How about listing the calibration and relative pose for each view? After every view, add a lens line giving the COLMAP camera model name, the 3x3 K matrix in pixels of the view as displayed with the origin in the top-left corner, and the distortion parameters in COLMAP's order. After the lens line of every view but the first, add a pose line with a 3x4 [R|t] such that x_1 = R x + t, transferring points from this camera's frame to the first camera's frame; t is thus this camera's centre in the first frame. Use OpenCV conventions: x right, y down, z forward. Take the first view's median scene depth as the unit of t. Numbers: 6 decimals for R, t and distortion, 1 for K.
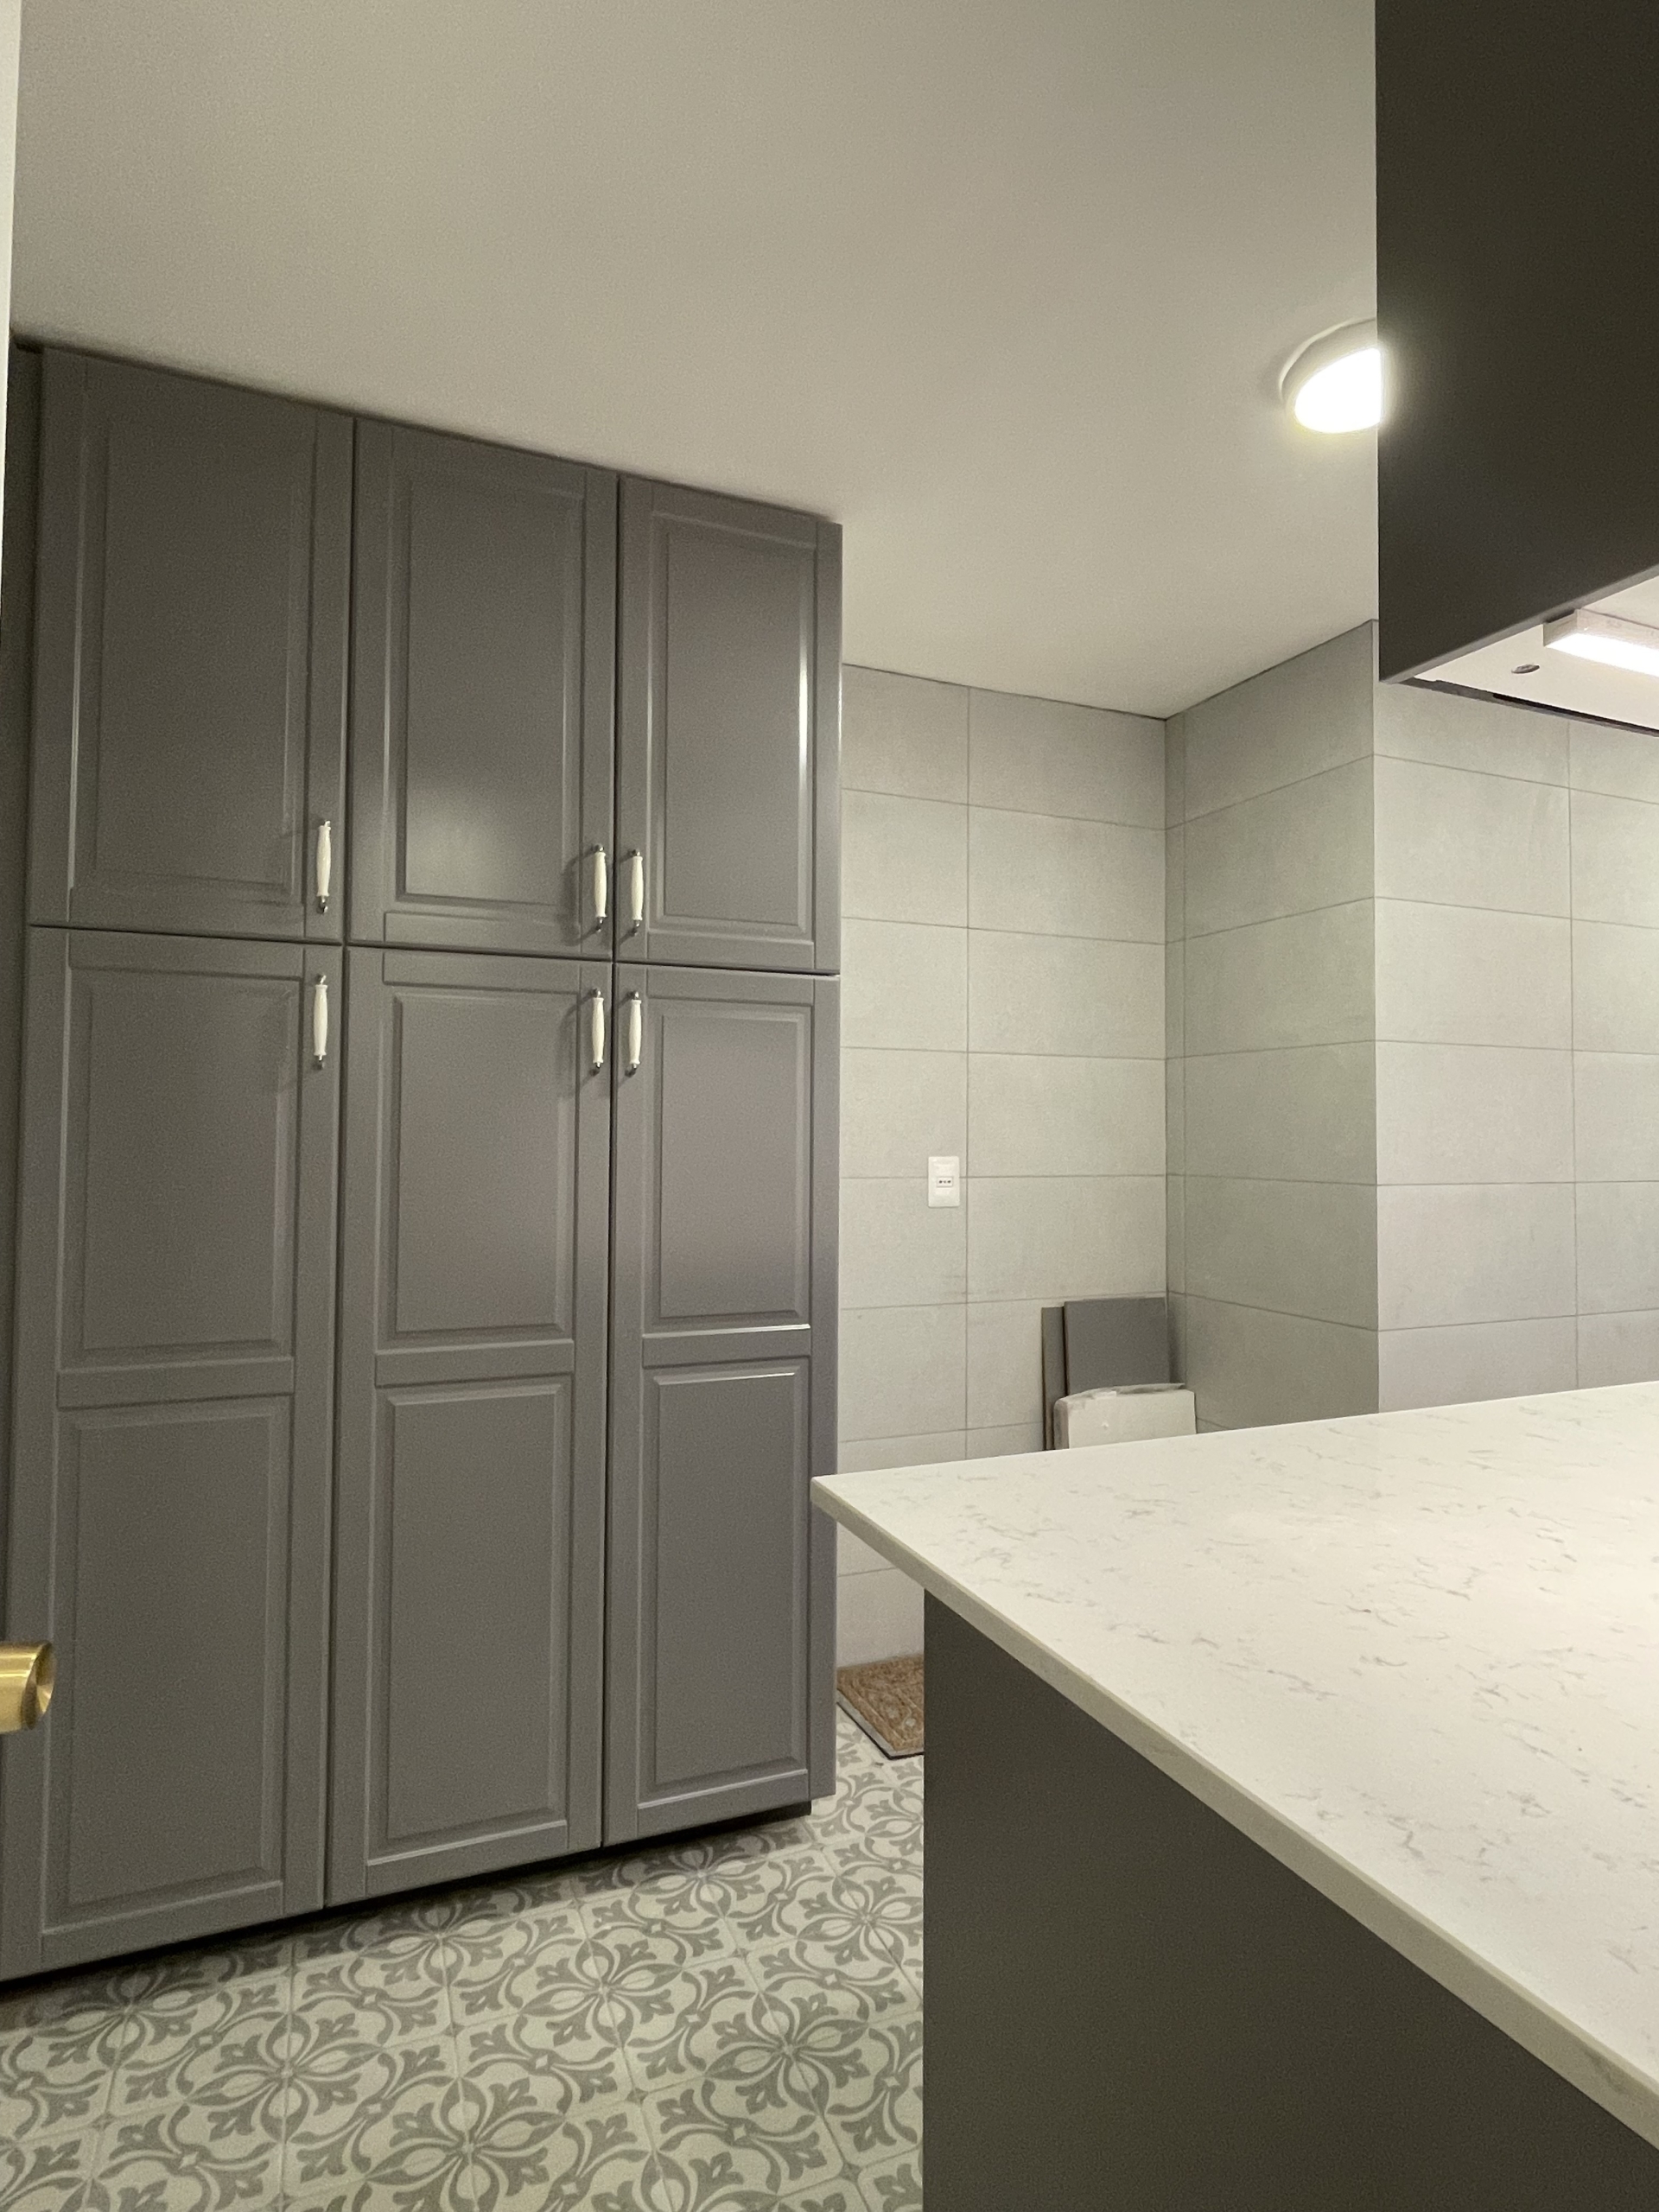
lens RADIAL K [[1186.9, 0, 829.5], [0, 1186.9, 1106.0], [0, 0, 1]] dist [-0.000846, 0.000722]
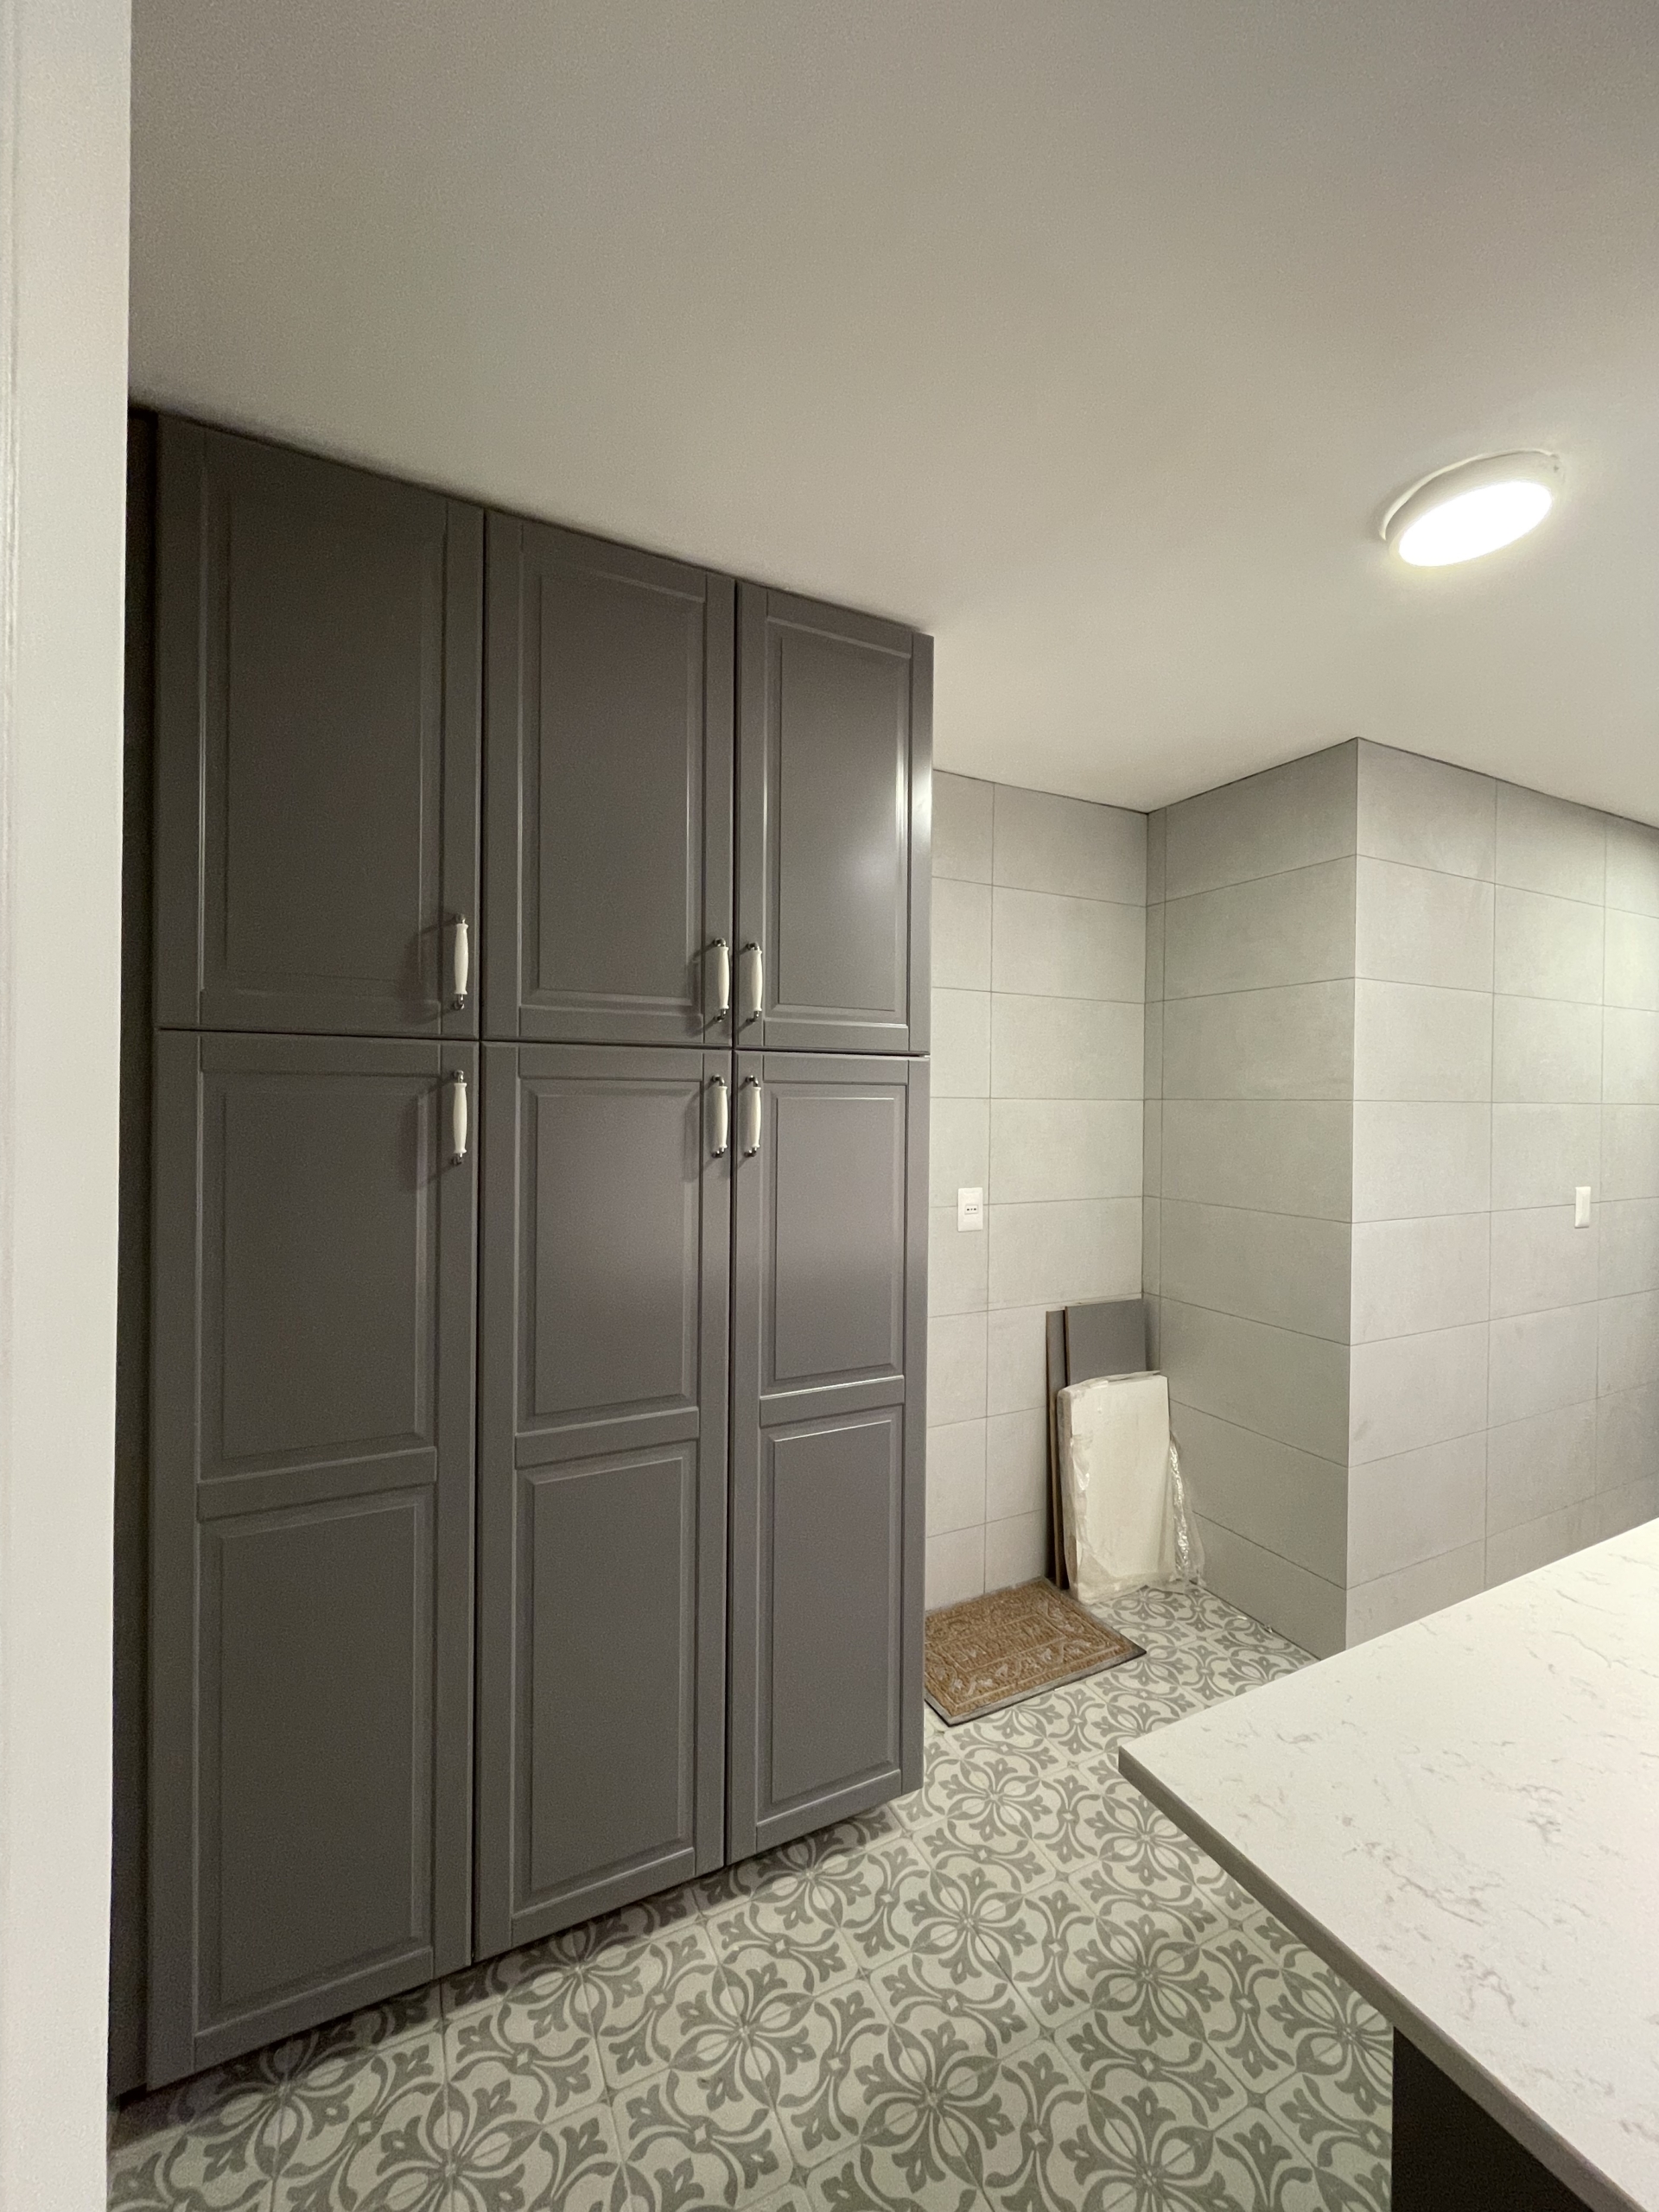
lens RADIAL K [[891.6, 0, 836.5], [0, 891.6, 1113.6], [0, 0, 1]] dist [-0.002000, -0.000485]
pose [[0.997873, 0.002373, 0.065143, -0.144260], [-0.004702, 0.999354, 0.035624, -0.094936], [-0.065017, -0.035854, 0.997240, 0.203474]]
